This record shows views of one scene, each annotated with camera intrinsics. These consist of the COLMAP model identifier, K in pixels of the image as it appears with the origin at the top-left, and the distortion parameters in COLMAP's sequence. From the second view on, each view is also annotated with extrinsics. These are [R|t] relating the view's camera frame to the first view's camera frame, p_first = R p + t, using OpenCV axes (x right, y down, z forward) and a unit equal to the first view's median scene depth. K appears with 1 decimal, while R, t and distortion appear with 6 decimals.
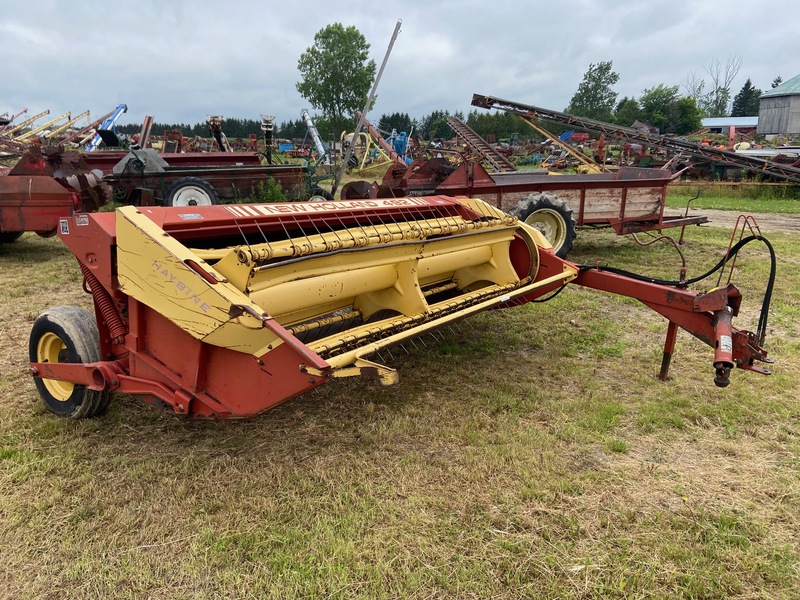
lens RADIAL K [[621.7, 0, 416.6], [0, 621.7, 304.8], [0, 0, 1]] dist [0.083950, -0.111700]
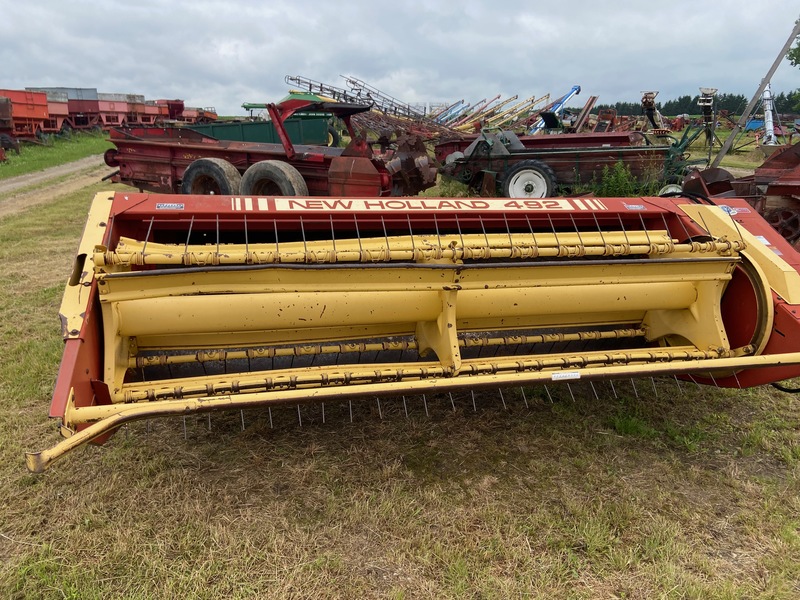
lens RADIAL K [[621.7, 0, 398.9], [0, 621.7, 309.9], [0, 0, 1]] dist [0.083950, -0.111700]
pose [[0.732191, 0.181239, -0.656543, 0.319308], [-0.156445, 0.982925, 0.096866, -0.083268], [0.662889, 0.031788, 0.748043, 0.336717]]
